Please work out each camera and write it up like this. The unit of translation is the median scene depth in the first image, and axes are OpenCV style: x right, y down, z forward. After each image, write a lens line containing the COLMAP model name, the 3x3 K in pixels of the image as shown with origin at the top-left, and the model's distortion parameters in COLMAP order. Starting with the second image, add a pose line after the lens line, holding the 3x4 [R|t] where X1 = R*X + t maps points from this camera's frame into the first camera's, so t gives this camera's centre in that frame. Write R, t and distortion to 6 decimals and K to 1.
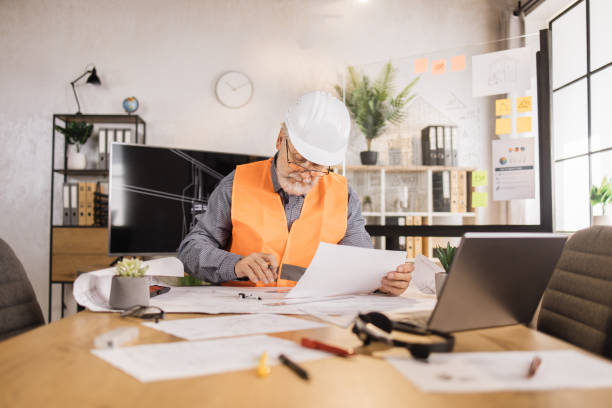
lens RADIAL K [[578.2, 0, 306.0], [0, 578.2, 204.0], [0, 0, 1]] dist [-0.090783, -0.003365]
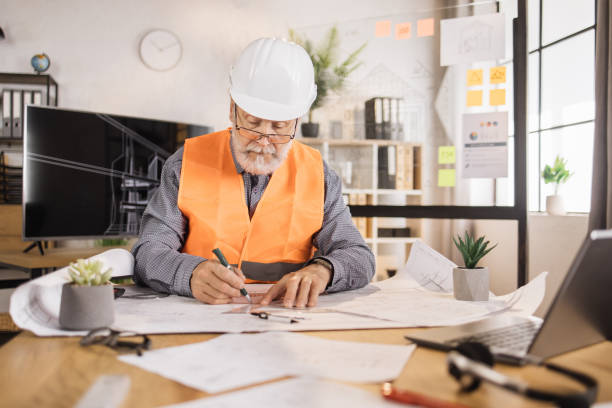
lens RADIAL K [[595.4, 0, 306.0], [0, 595.4, 204.0], [0, 0, 1]] dist [-0.075765, 0.008336]
pose [[0.989293, 0.005291, 0.145848, -0.037640], [-0.011697, 0.999002, 0.043101, -0.002793], [-0.145474, -0.044346, 0.988368, 0.059204]]
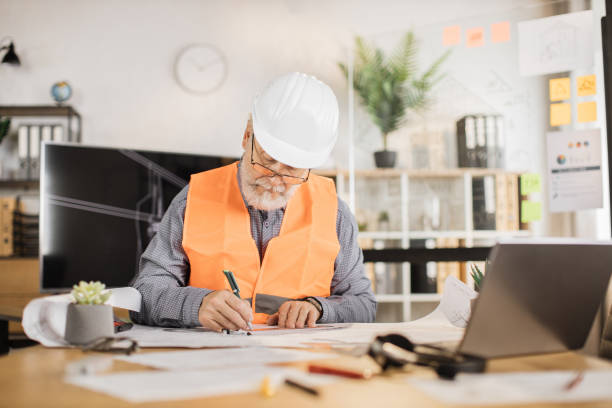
lens RADIAL K [[814.9, 0, 314.8], [0, 814.9, 214.1], [0, 0, 1]] dist [-0.165094, 0.113672]
pose [[0.999690, -0.013373, 0.021013, -0.003626], [0.013724, 0.999767, -0.016662, 0.006205], [-0.020785, 0.016945, 0.999640, -0.035667]]
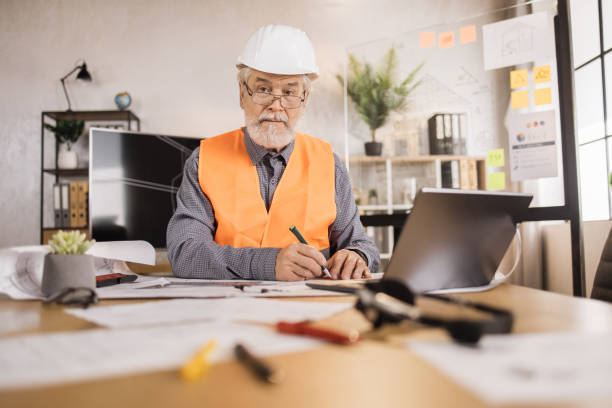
lens RADIAL K [[569.1, 0, 306.0], [0, 569.1, 204.0], [0, 0, 1]] dist [-0.085441, 0.005059]
pose [[0.999589, -0.026261, -0.011529, 0.006560], [0.026120, 0.999584, -0.012202, 0.020255], [0.011845, 0.011896, 0.999859, 0.065243]]
